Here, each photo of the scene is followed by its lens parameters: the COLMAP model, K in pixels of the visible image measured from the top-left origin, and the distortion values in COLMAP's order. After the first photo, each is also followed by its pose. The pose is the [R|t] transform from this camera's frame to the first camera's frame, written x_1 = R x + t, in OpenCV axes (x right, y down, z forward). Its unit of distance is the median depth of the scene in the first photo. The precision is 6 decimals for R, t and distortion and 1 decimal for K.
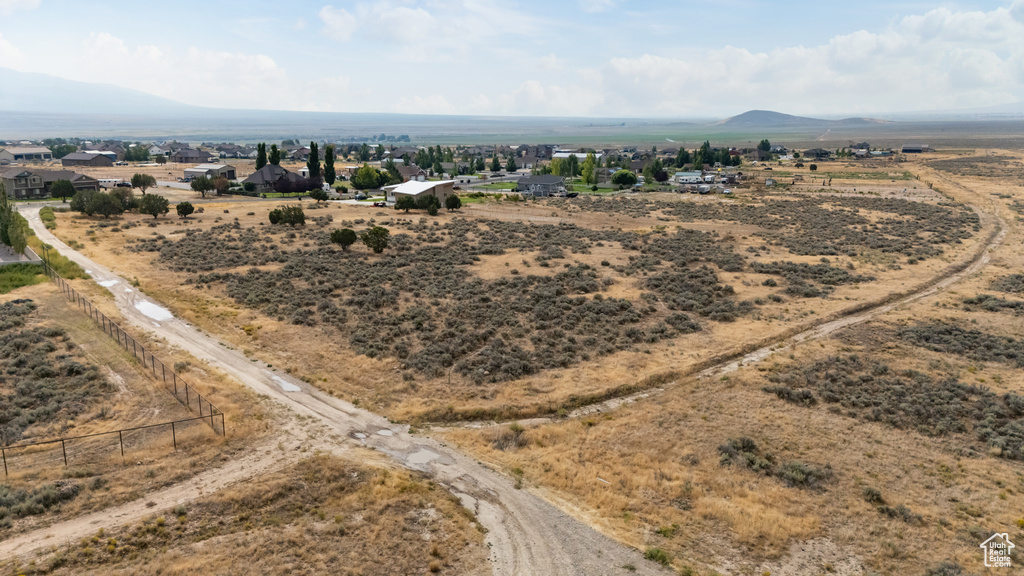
lens RADIAL K [[755.4, 0, 510.8], [0, 755.4, 290.4], [0, 0, 1]] dist [0.069809, -0.059708]
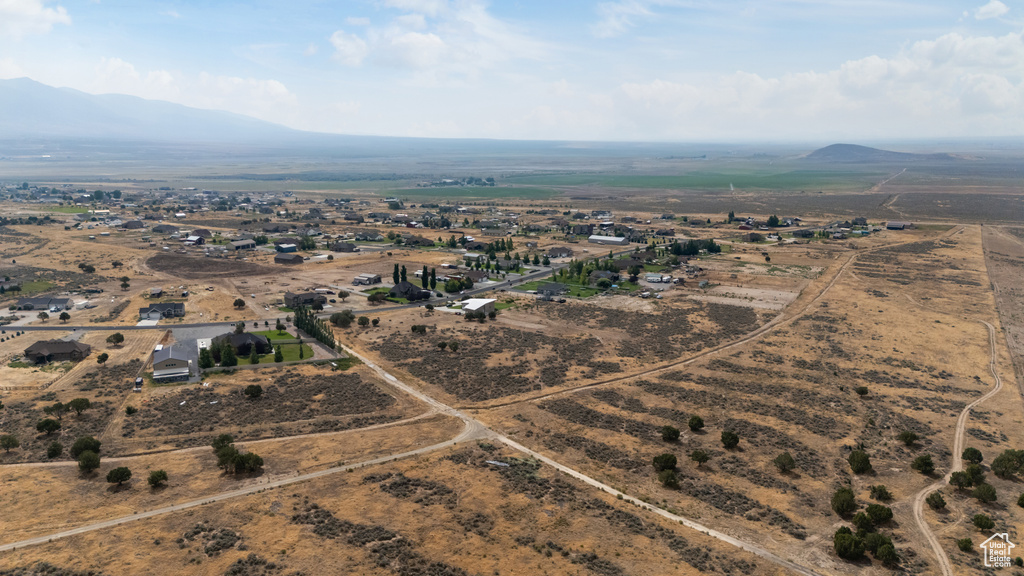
lens RADIAL K [[755.4, 0, 514.1], [0, 755.4, 286.8], [0, 0, 1]] dist [0.069809, -0.059708]
pose [[0.993851, 0.023460, -0.108211, 0.555859], [-0.026762, 0.999216, -0.029164, -0.358846], [0.107442, 0.031880, 0.993700, -2.870177]]
